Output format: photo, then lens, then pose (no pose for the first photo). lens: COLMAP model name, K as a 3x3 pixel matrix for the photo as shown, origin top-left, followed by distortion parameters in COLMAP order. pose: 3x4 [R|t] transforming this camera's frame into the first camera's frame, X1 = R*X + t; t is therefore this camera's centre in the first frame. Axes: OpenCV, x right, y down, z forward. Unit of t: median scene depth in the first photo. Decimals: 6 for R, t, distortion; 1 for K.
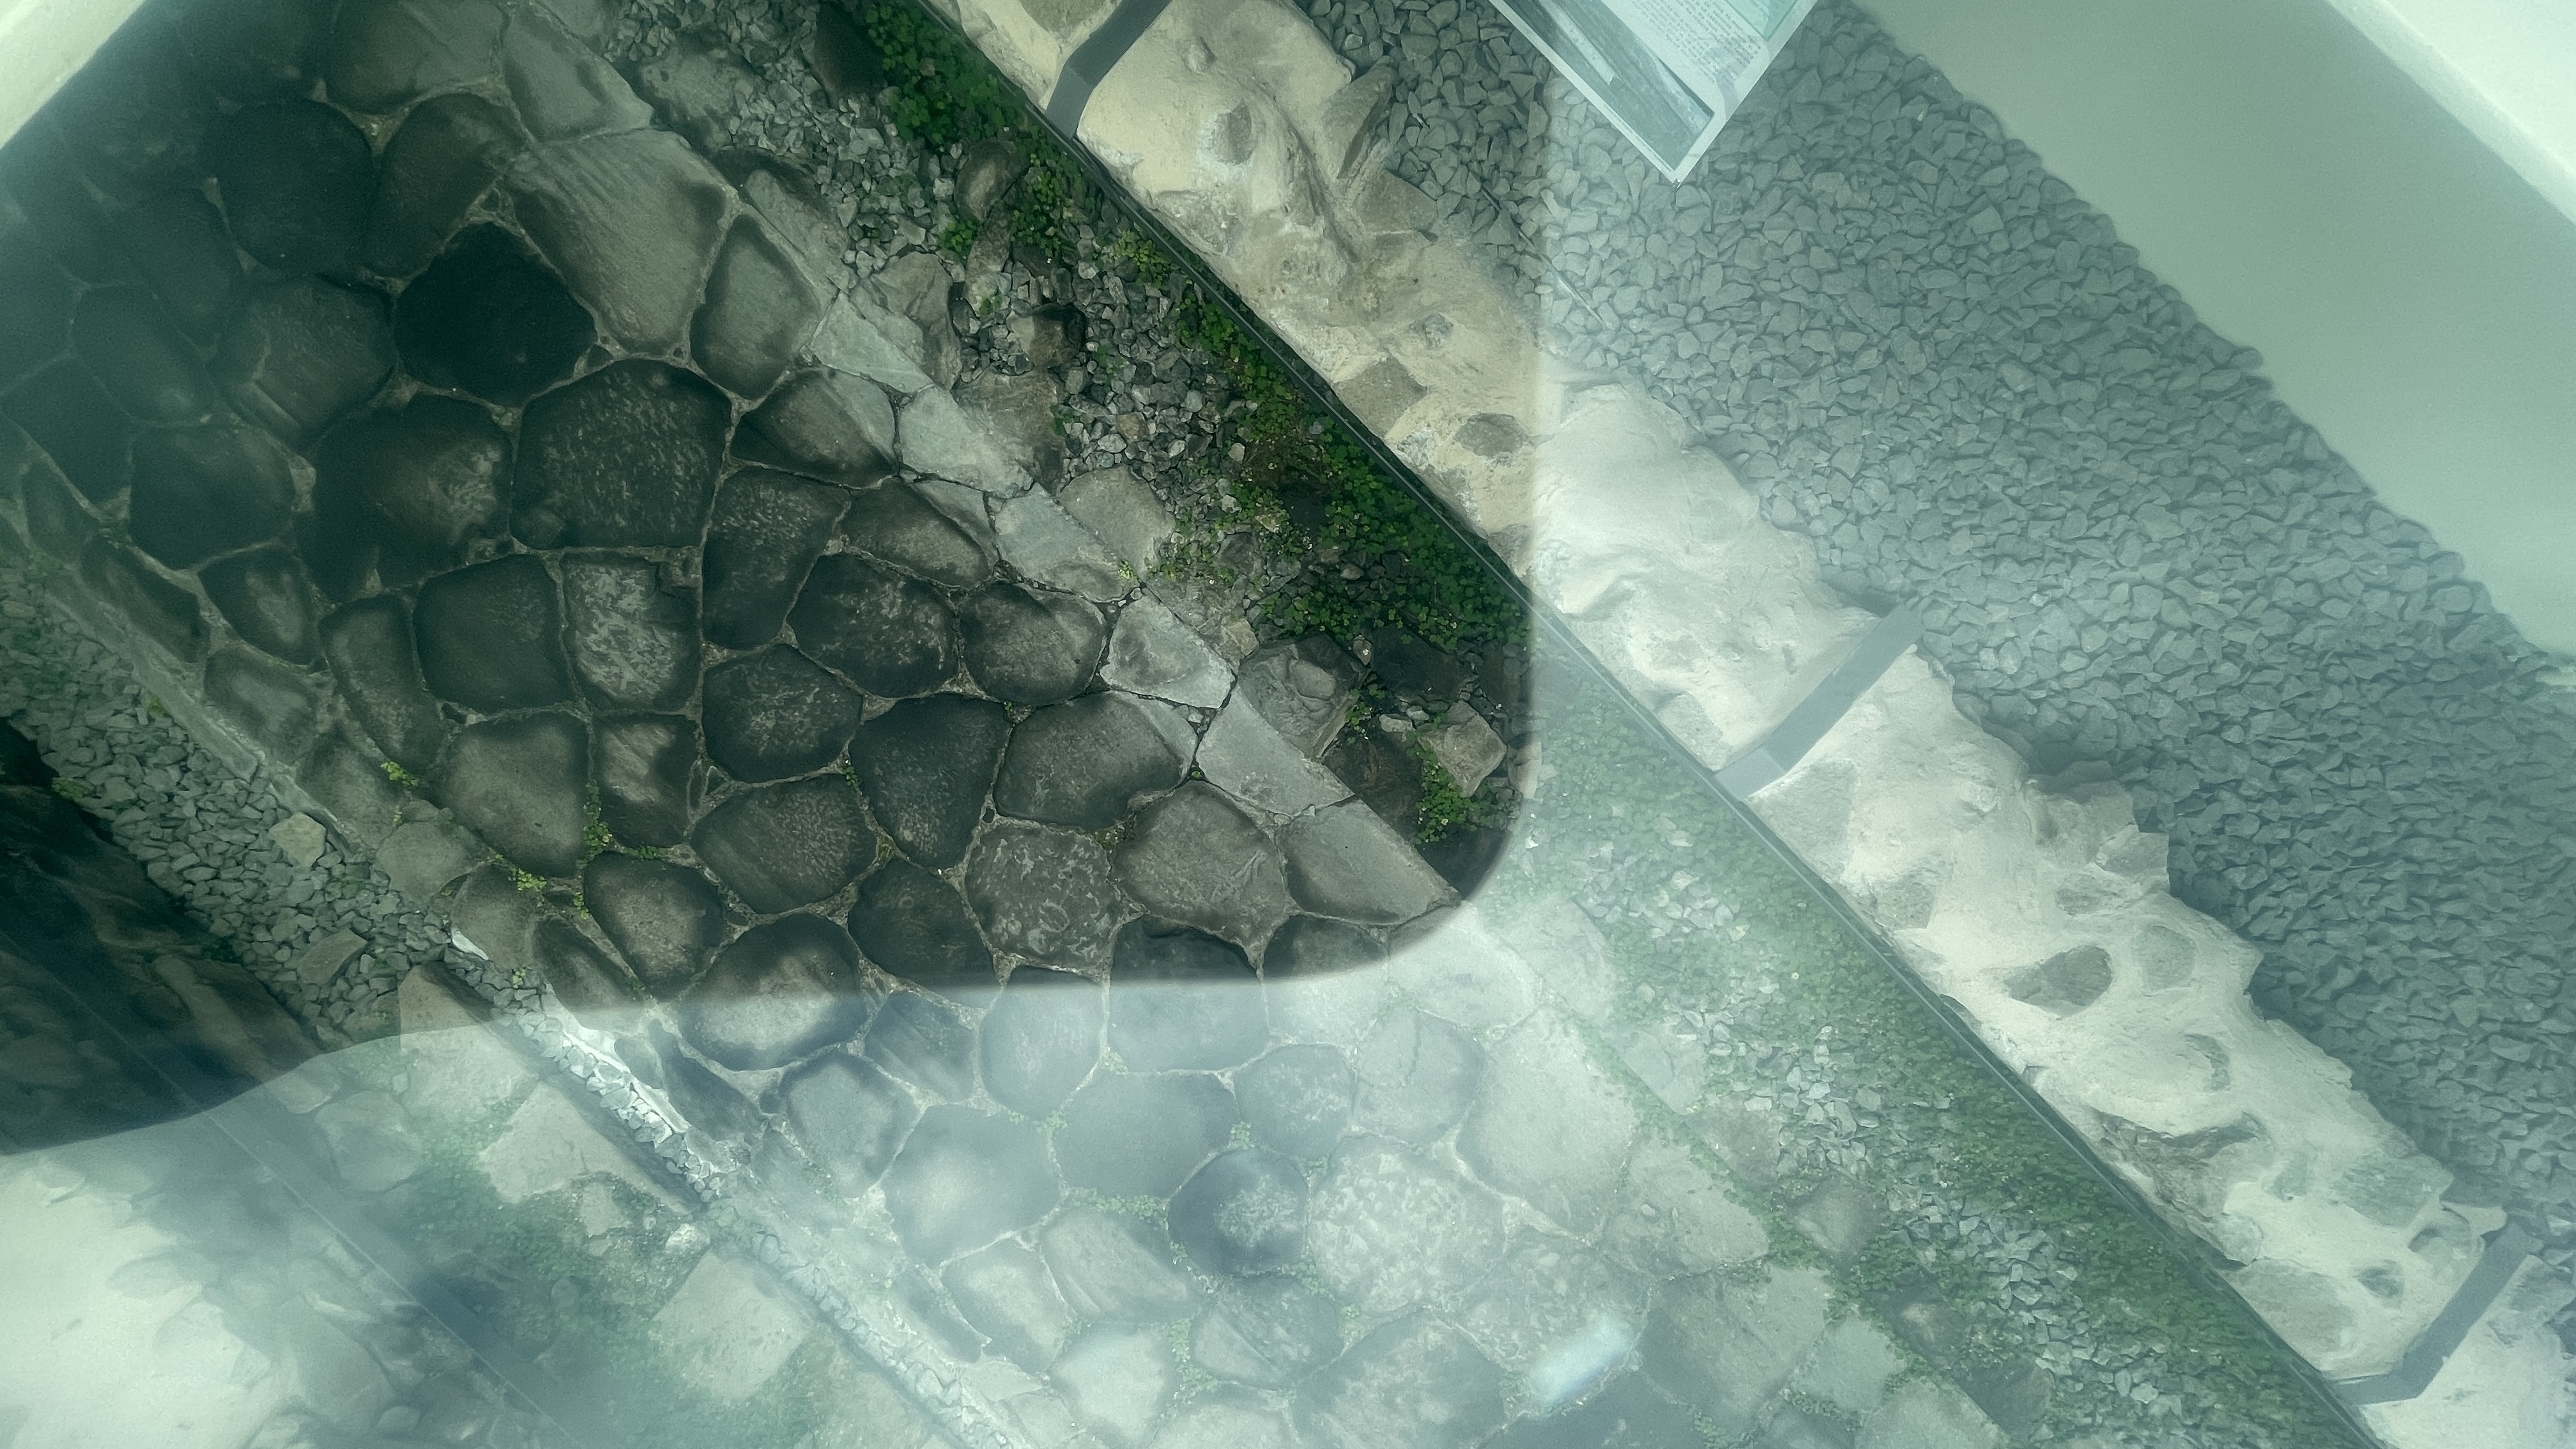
lens RADIAL K [[1044.4, 0, 1288.0], [0, 1044.4, 724.5], [0, 0, 1]] dist [-0.002044, -0.000218]
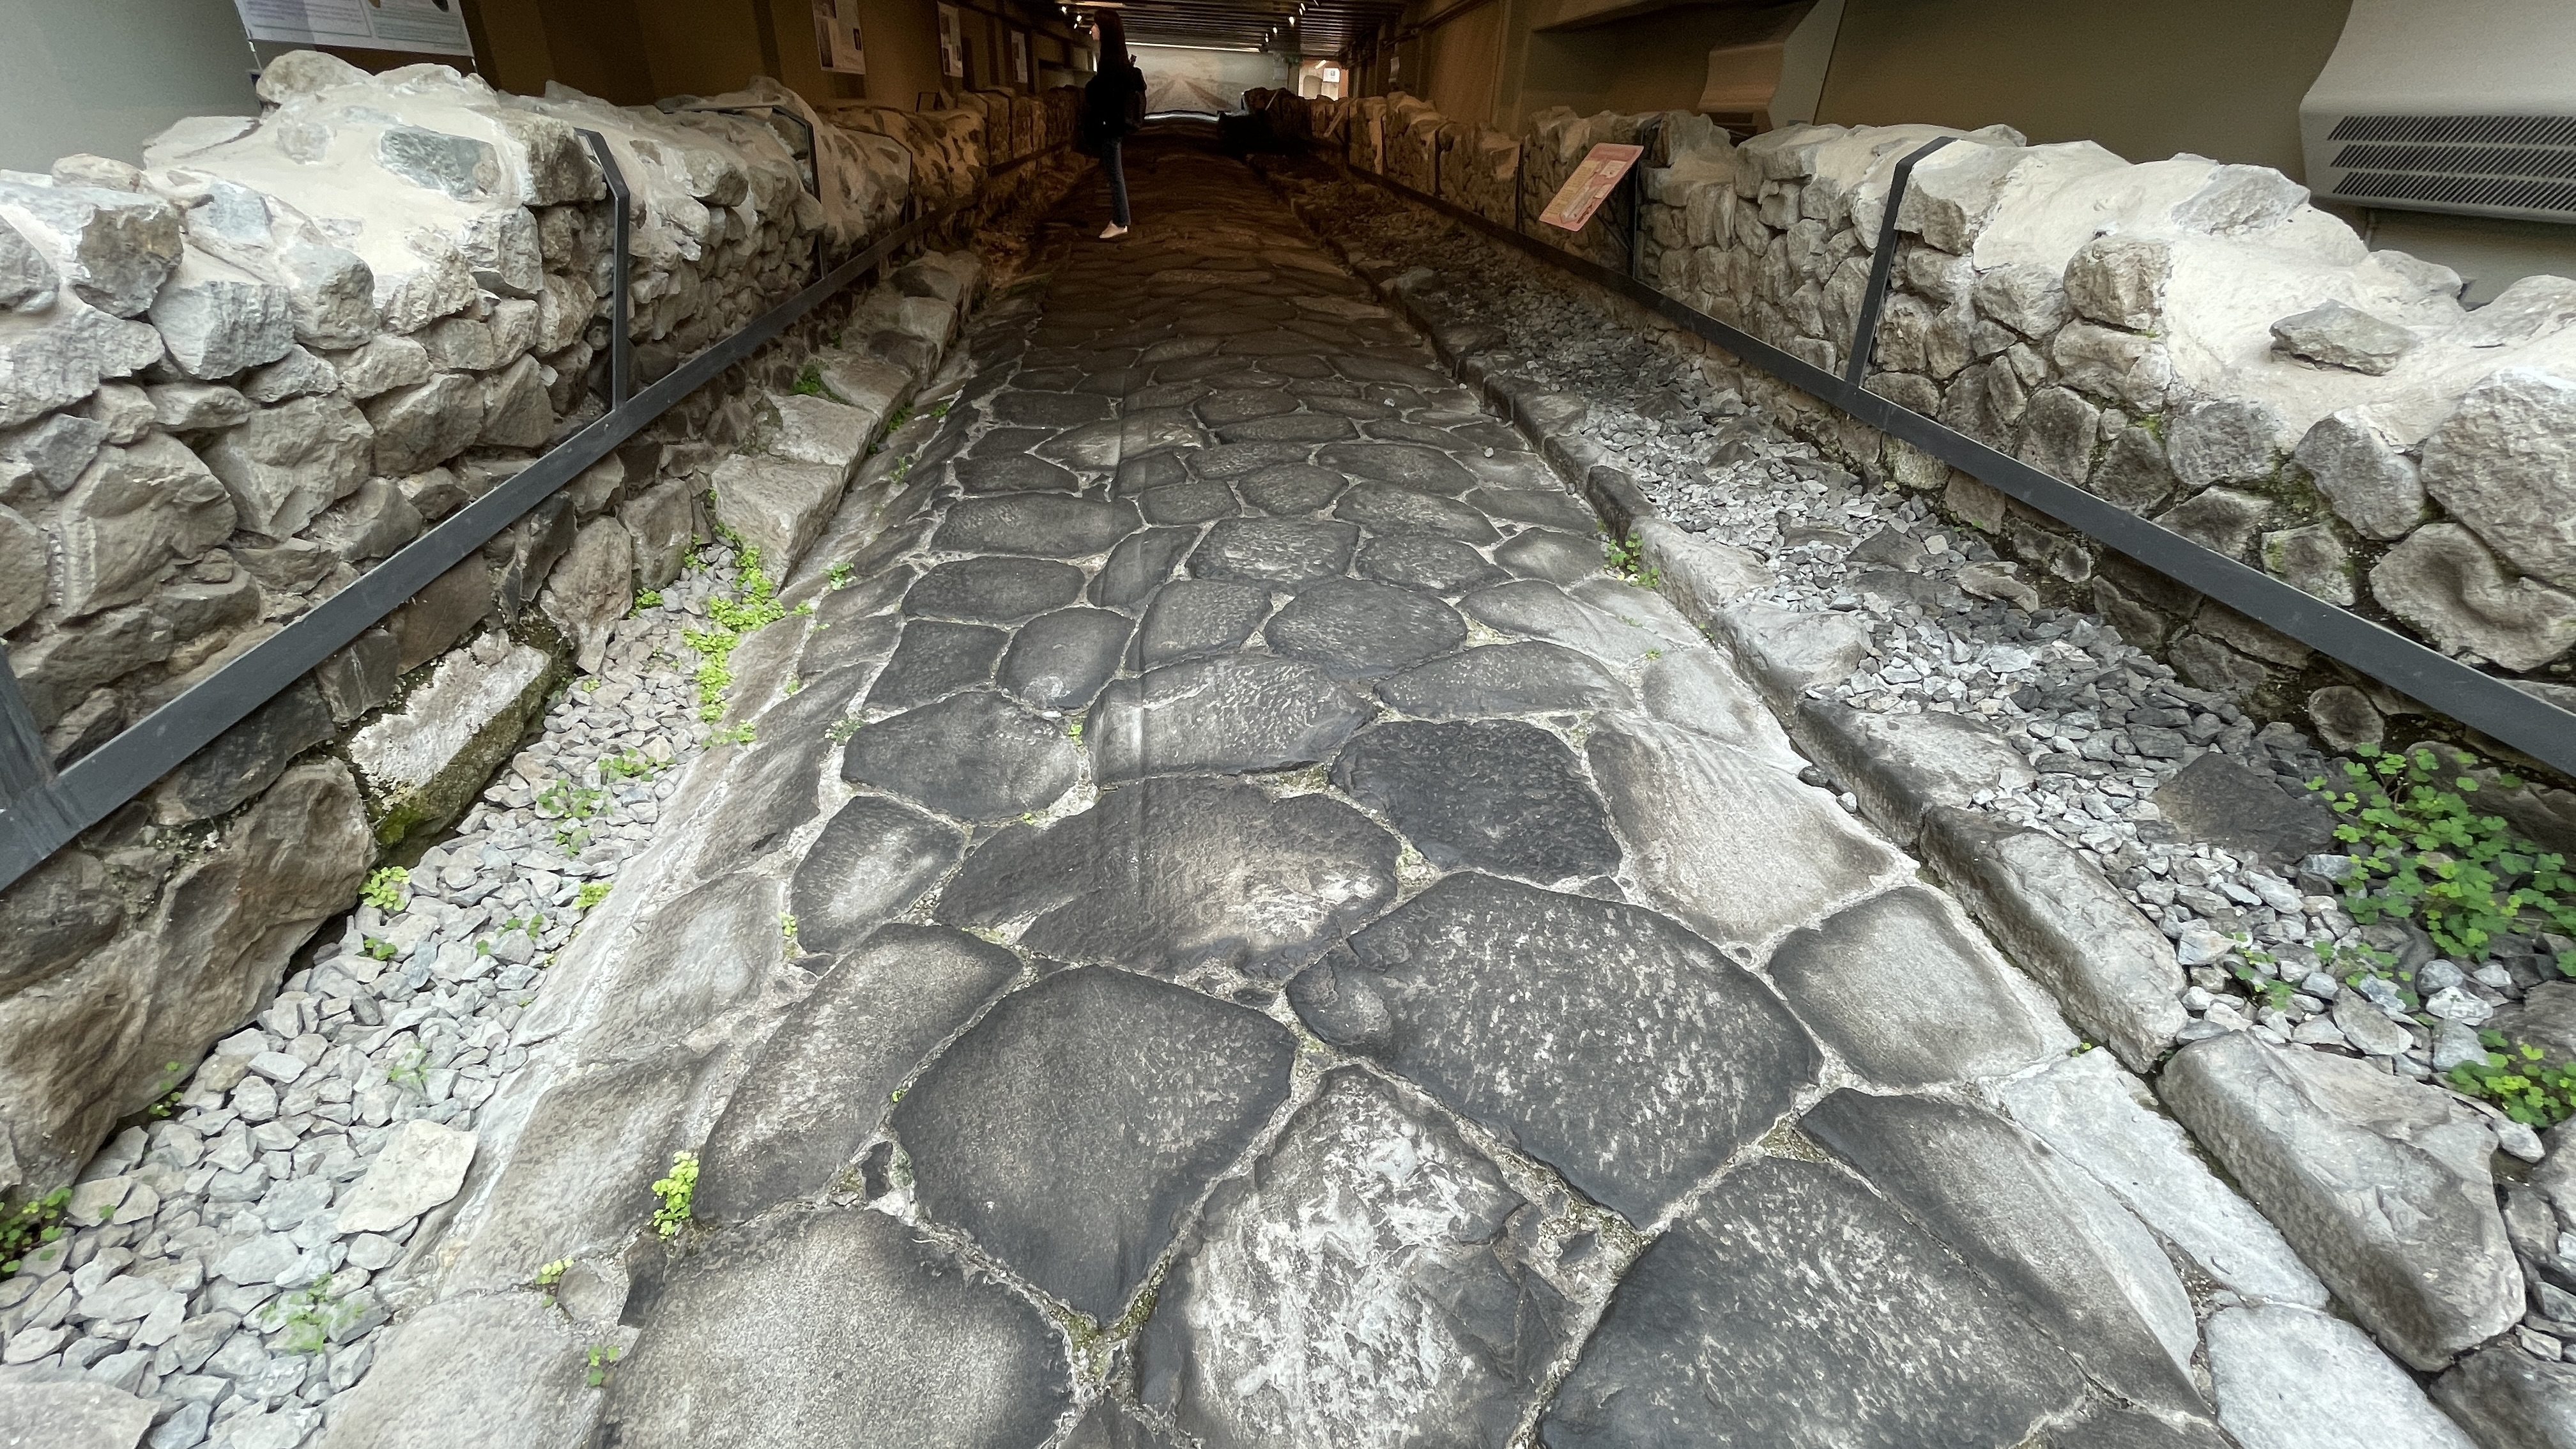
lens RADIAL K [[1044.4, 0, 1288.0], [0, 1044.4, 724.5], [0, 0, 1]] dist [-0.002044, -0.000218]
pose [[0.771334, 0.346071, -0.534114, -0.505882], [-0.635380, 0.370551, -0.677483, 0.107022], [-0.036541, 0.861932, 0.505706, 0.620563]]
